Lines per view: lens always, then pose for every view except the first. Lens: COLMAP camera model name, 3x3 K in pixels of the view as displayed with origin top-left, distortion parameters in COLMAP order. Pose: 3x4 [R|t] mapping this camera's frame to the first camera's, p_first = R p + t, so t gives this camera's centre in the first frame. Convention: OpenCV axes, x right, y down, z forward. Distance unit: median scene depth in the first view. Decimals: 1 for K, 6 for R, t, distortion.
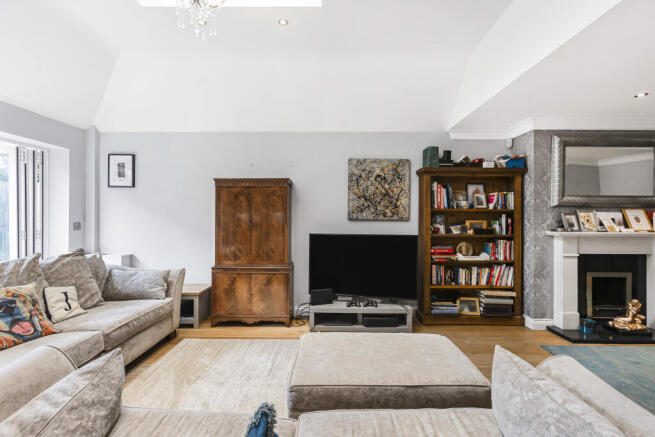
lens RADIAL K [[294.4, 0, 333.6], [0, 294.4, 215.0], [0, 0, 1]] dist [-0.012746, 0.006968]
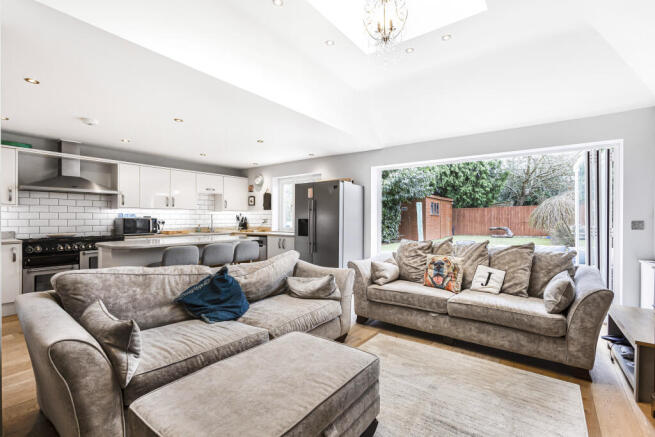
lens RADIAL K [[294.4, 0, 333.3], [0, 294.4, 220.6], [0, 0, 1]] dist [-0.012746, 0.006968]
pose [[-0.592075, 0.000673, -0.805883, 0.363446], [-0.000981, 0.999998, 0.001555, 0.024601], [0.805882, 0.001711, -0.592073, 0.840139]]
